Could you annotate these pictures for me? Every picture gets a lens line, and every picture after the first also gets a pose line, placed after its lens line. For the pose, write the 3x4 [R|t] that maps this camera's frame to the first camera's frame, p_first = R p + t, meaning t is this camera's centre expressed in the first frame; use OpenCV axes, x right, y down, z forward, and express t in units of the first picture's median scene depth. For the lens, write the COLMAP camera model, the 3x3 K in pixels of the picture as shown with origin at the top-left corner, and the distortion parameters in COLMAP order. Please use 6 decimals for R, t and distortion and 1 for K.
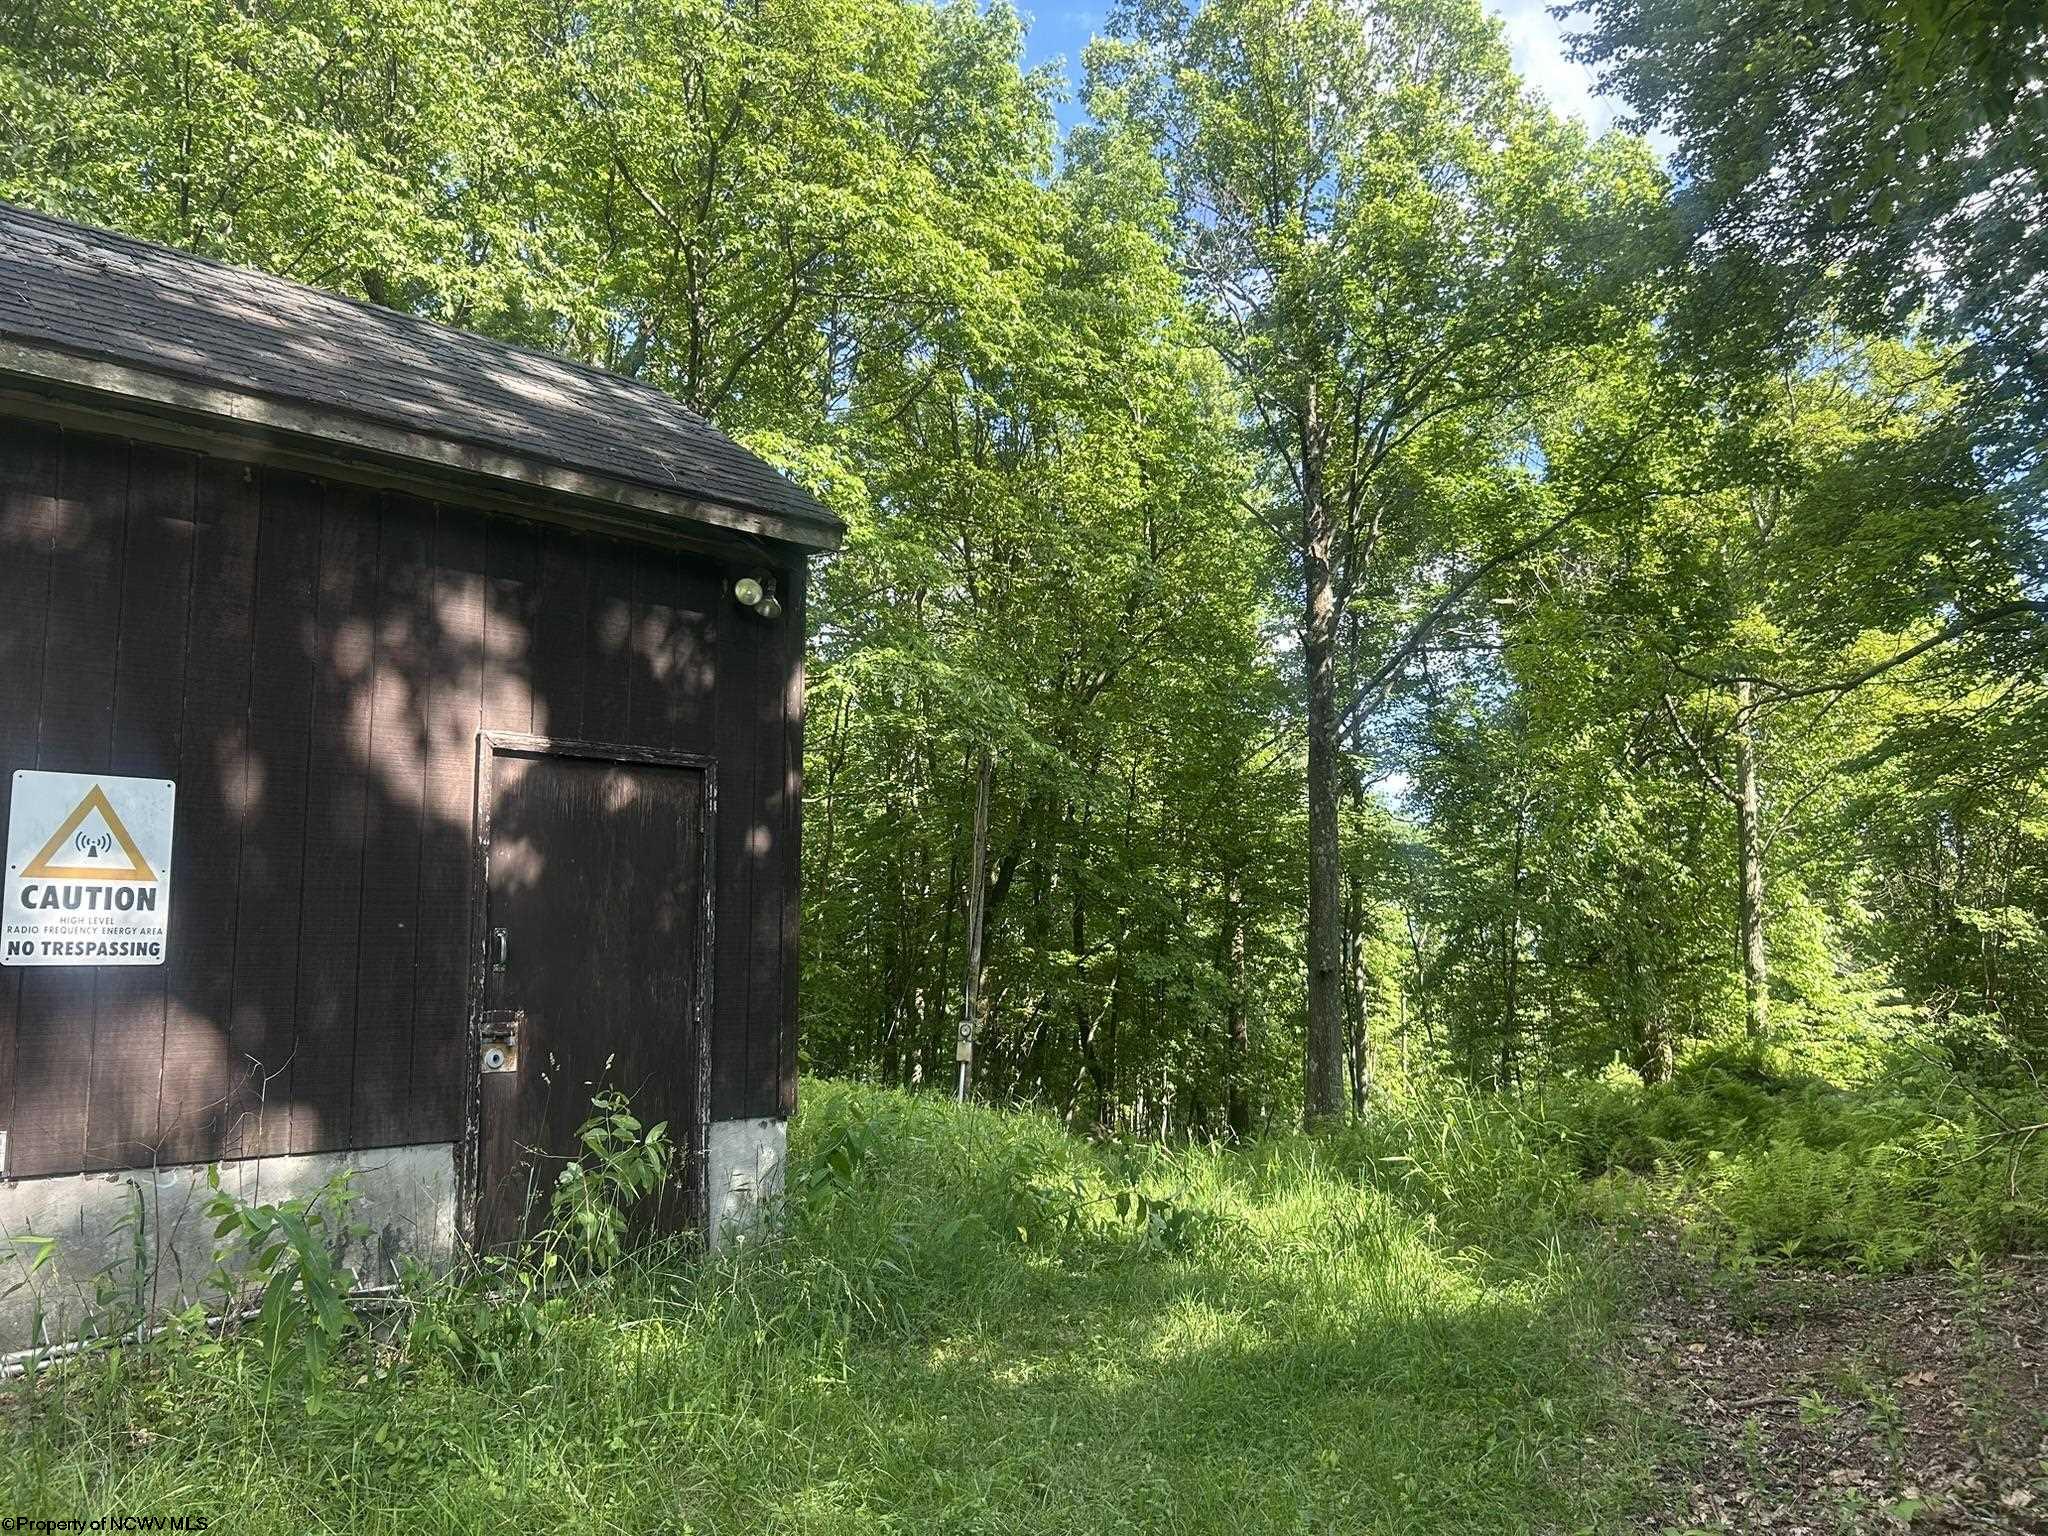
lens RADIAL K [[1539.4, 0, 1008.4], [0, 1539.4, 768.1], [0, 0, 1]] dist [0.048111, -0.054292]
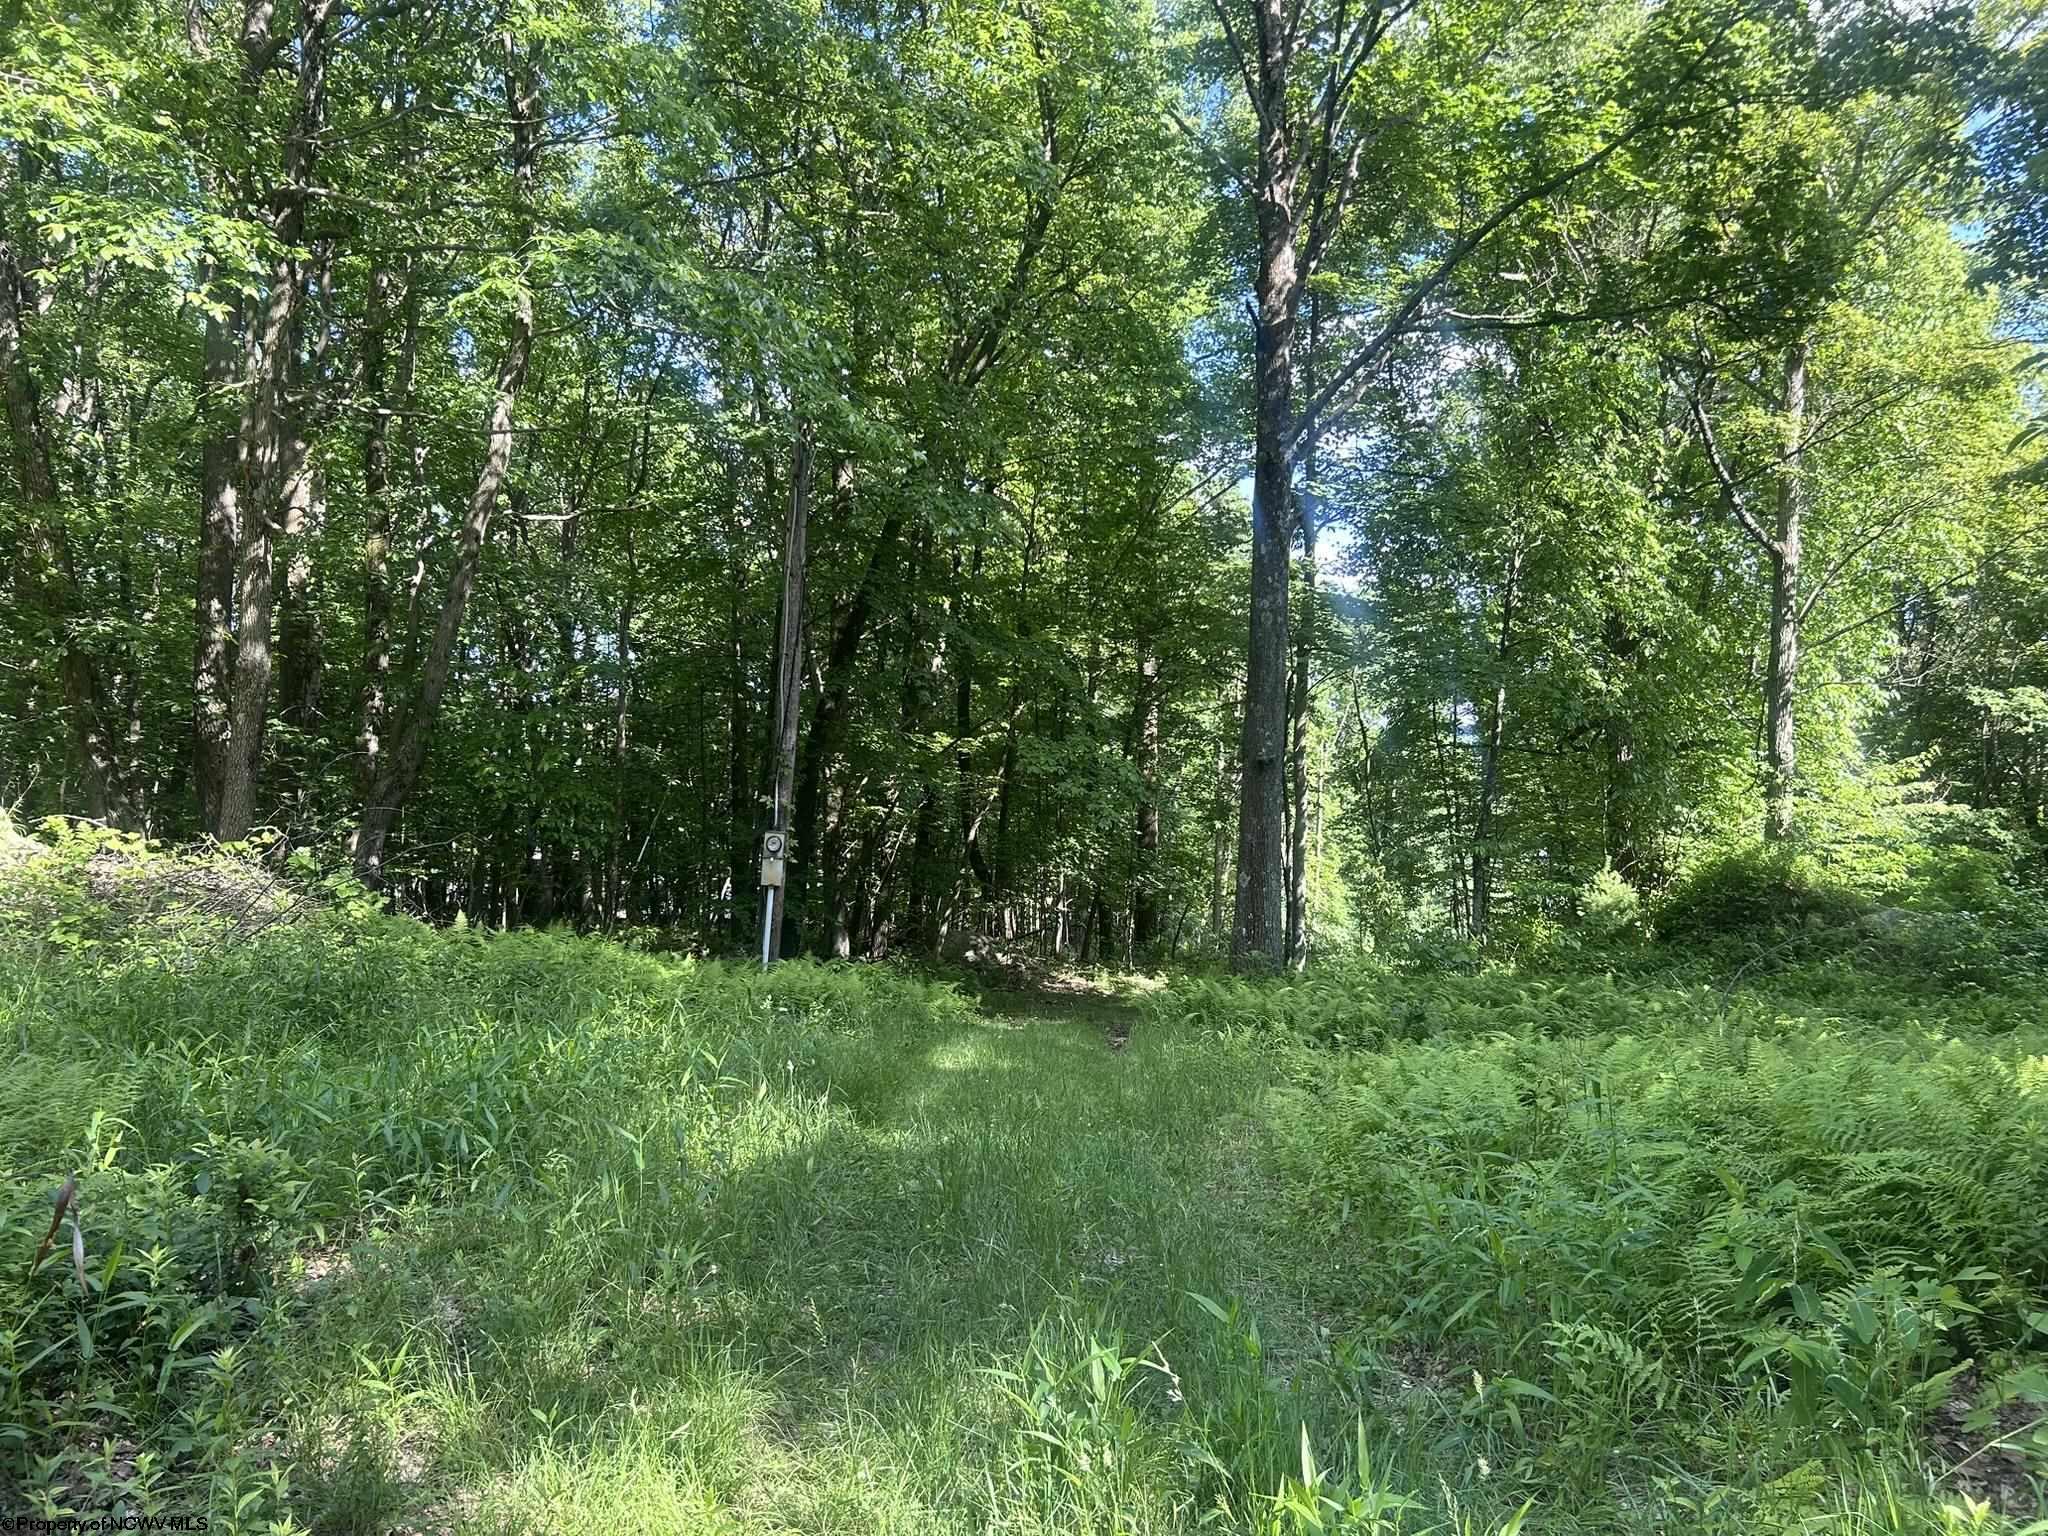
lens RADIAL K [[1539.4, 0, 1028.1], [0, 1539.4, 772.7], [0, 0, 1]] dist [0.048111, -0.054292]
pose [[0.997567, 0.005852, 0.069465, 0.028203], [-0.015986, 0.989120, 0.146240, 0.022204], [-0.067853, -0.146995, 0.986807, 0.207775]]
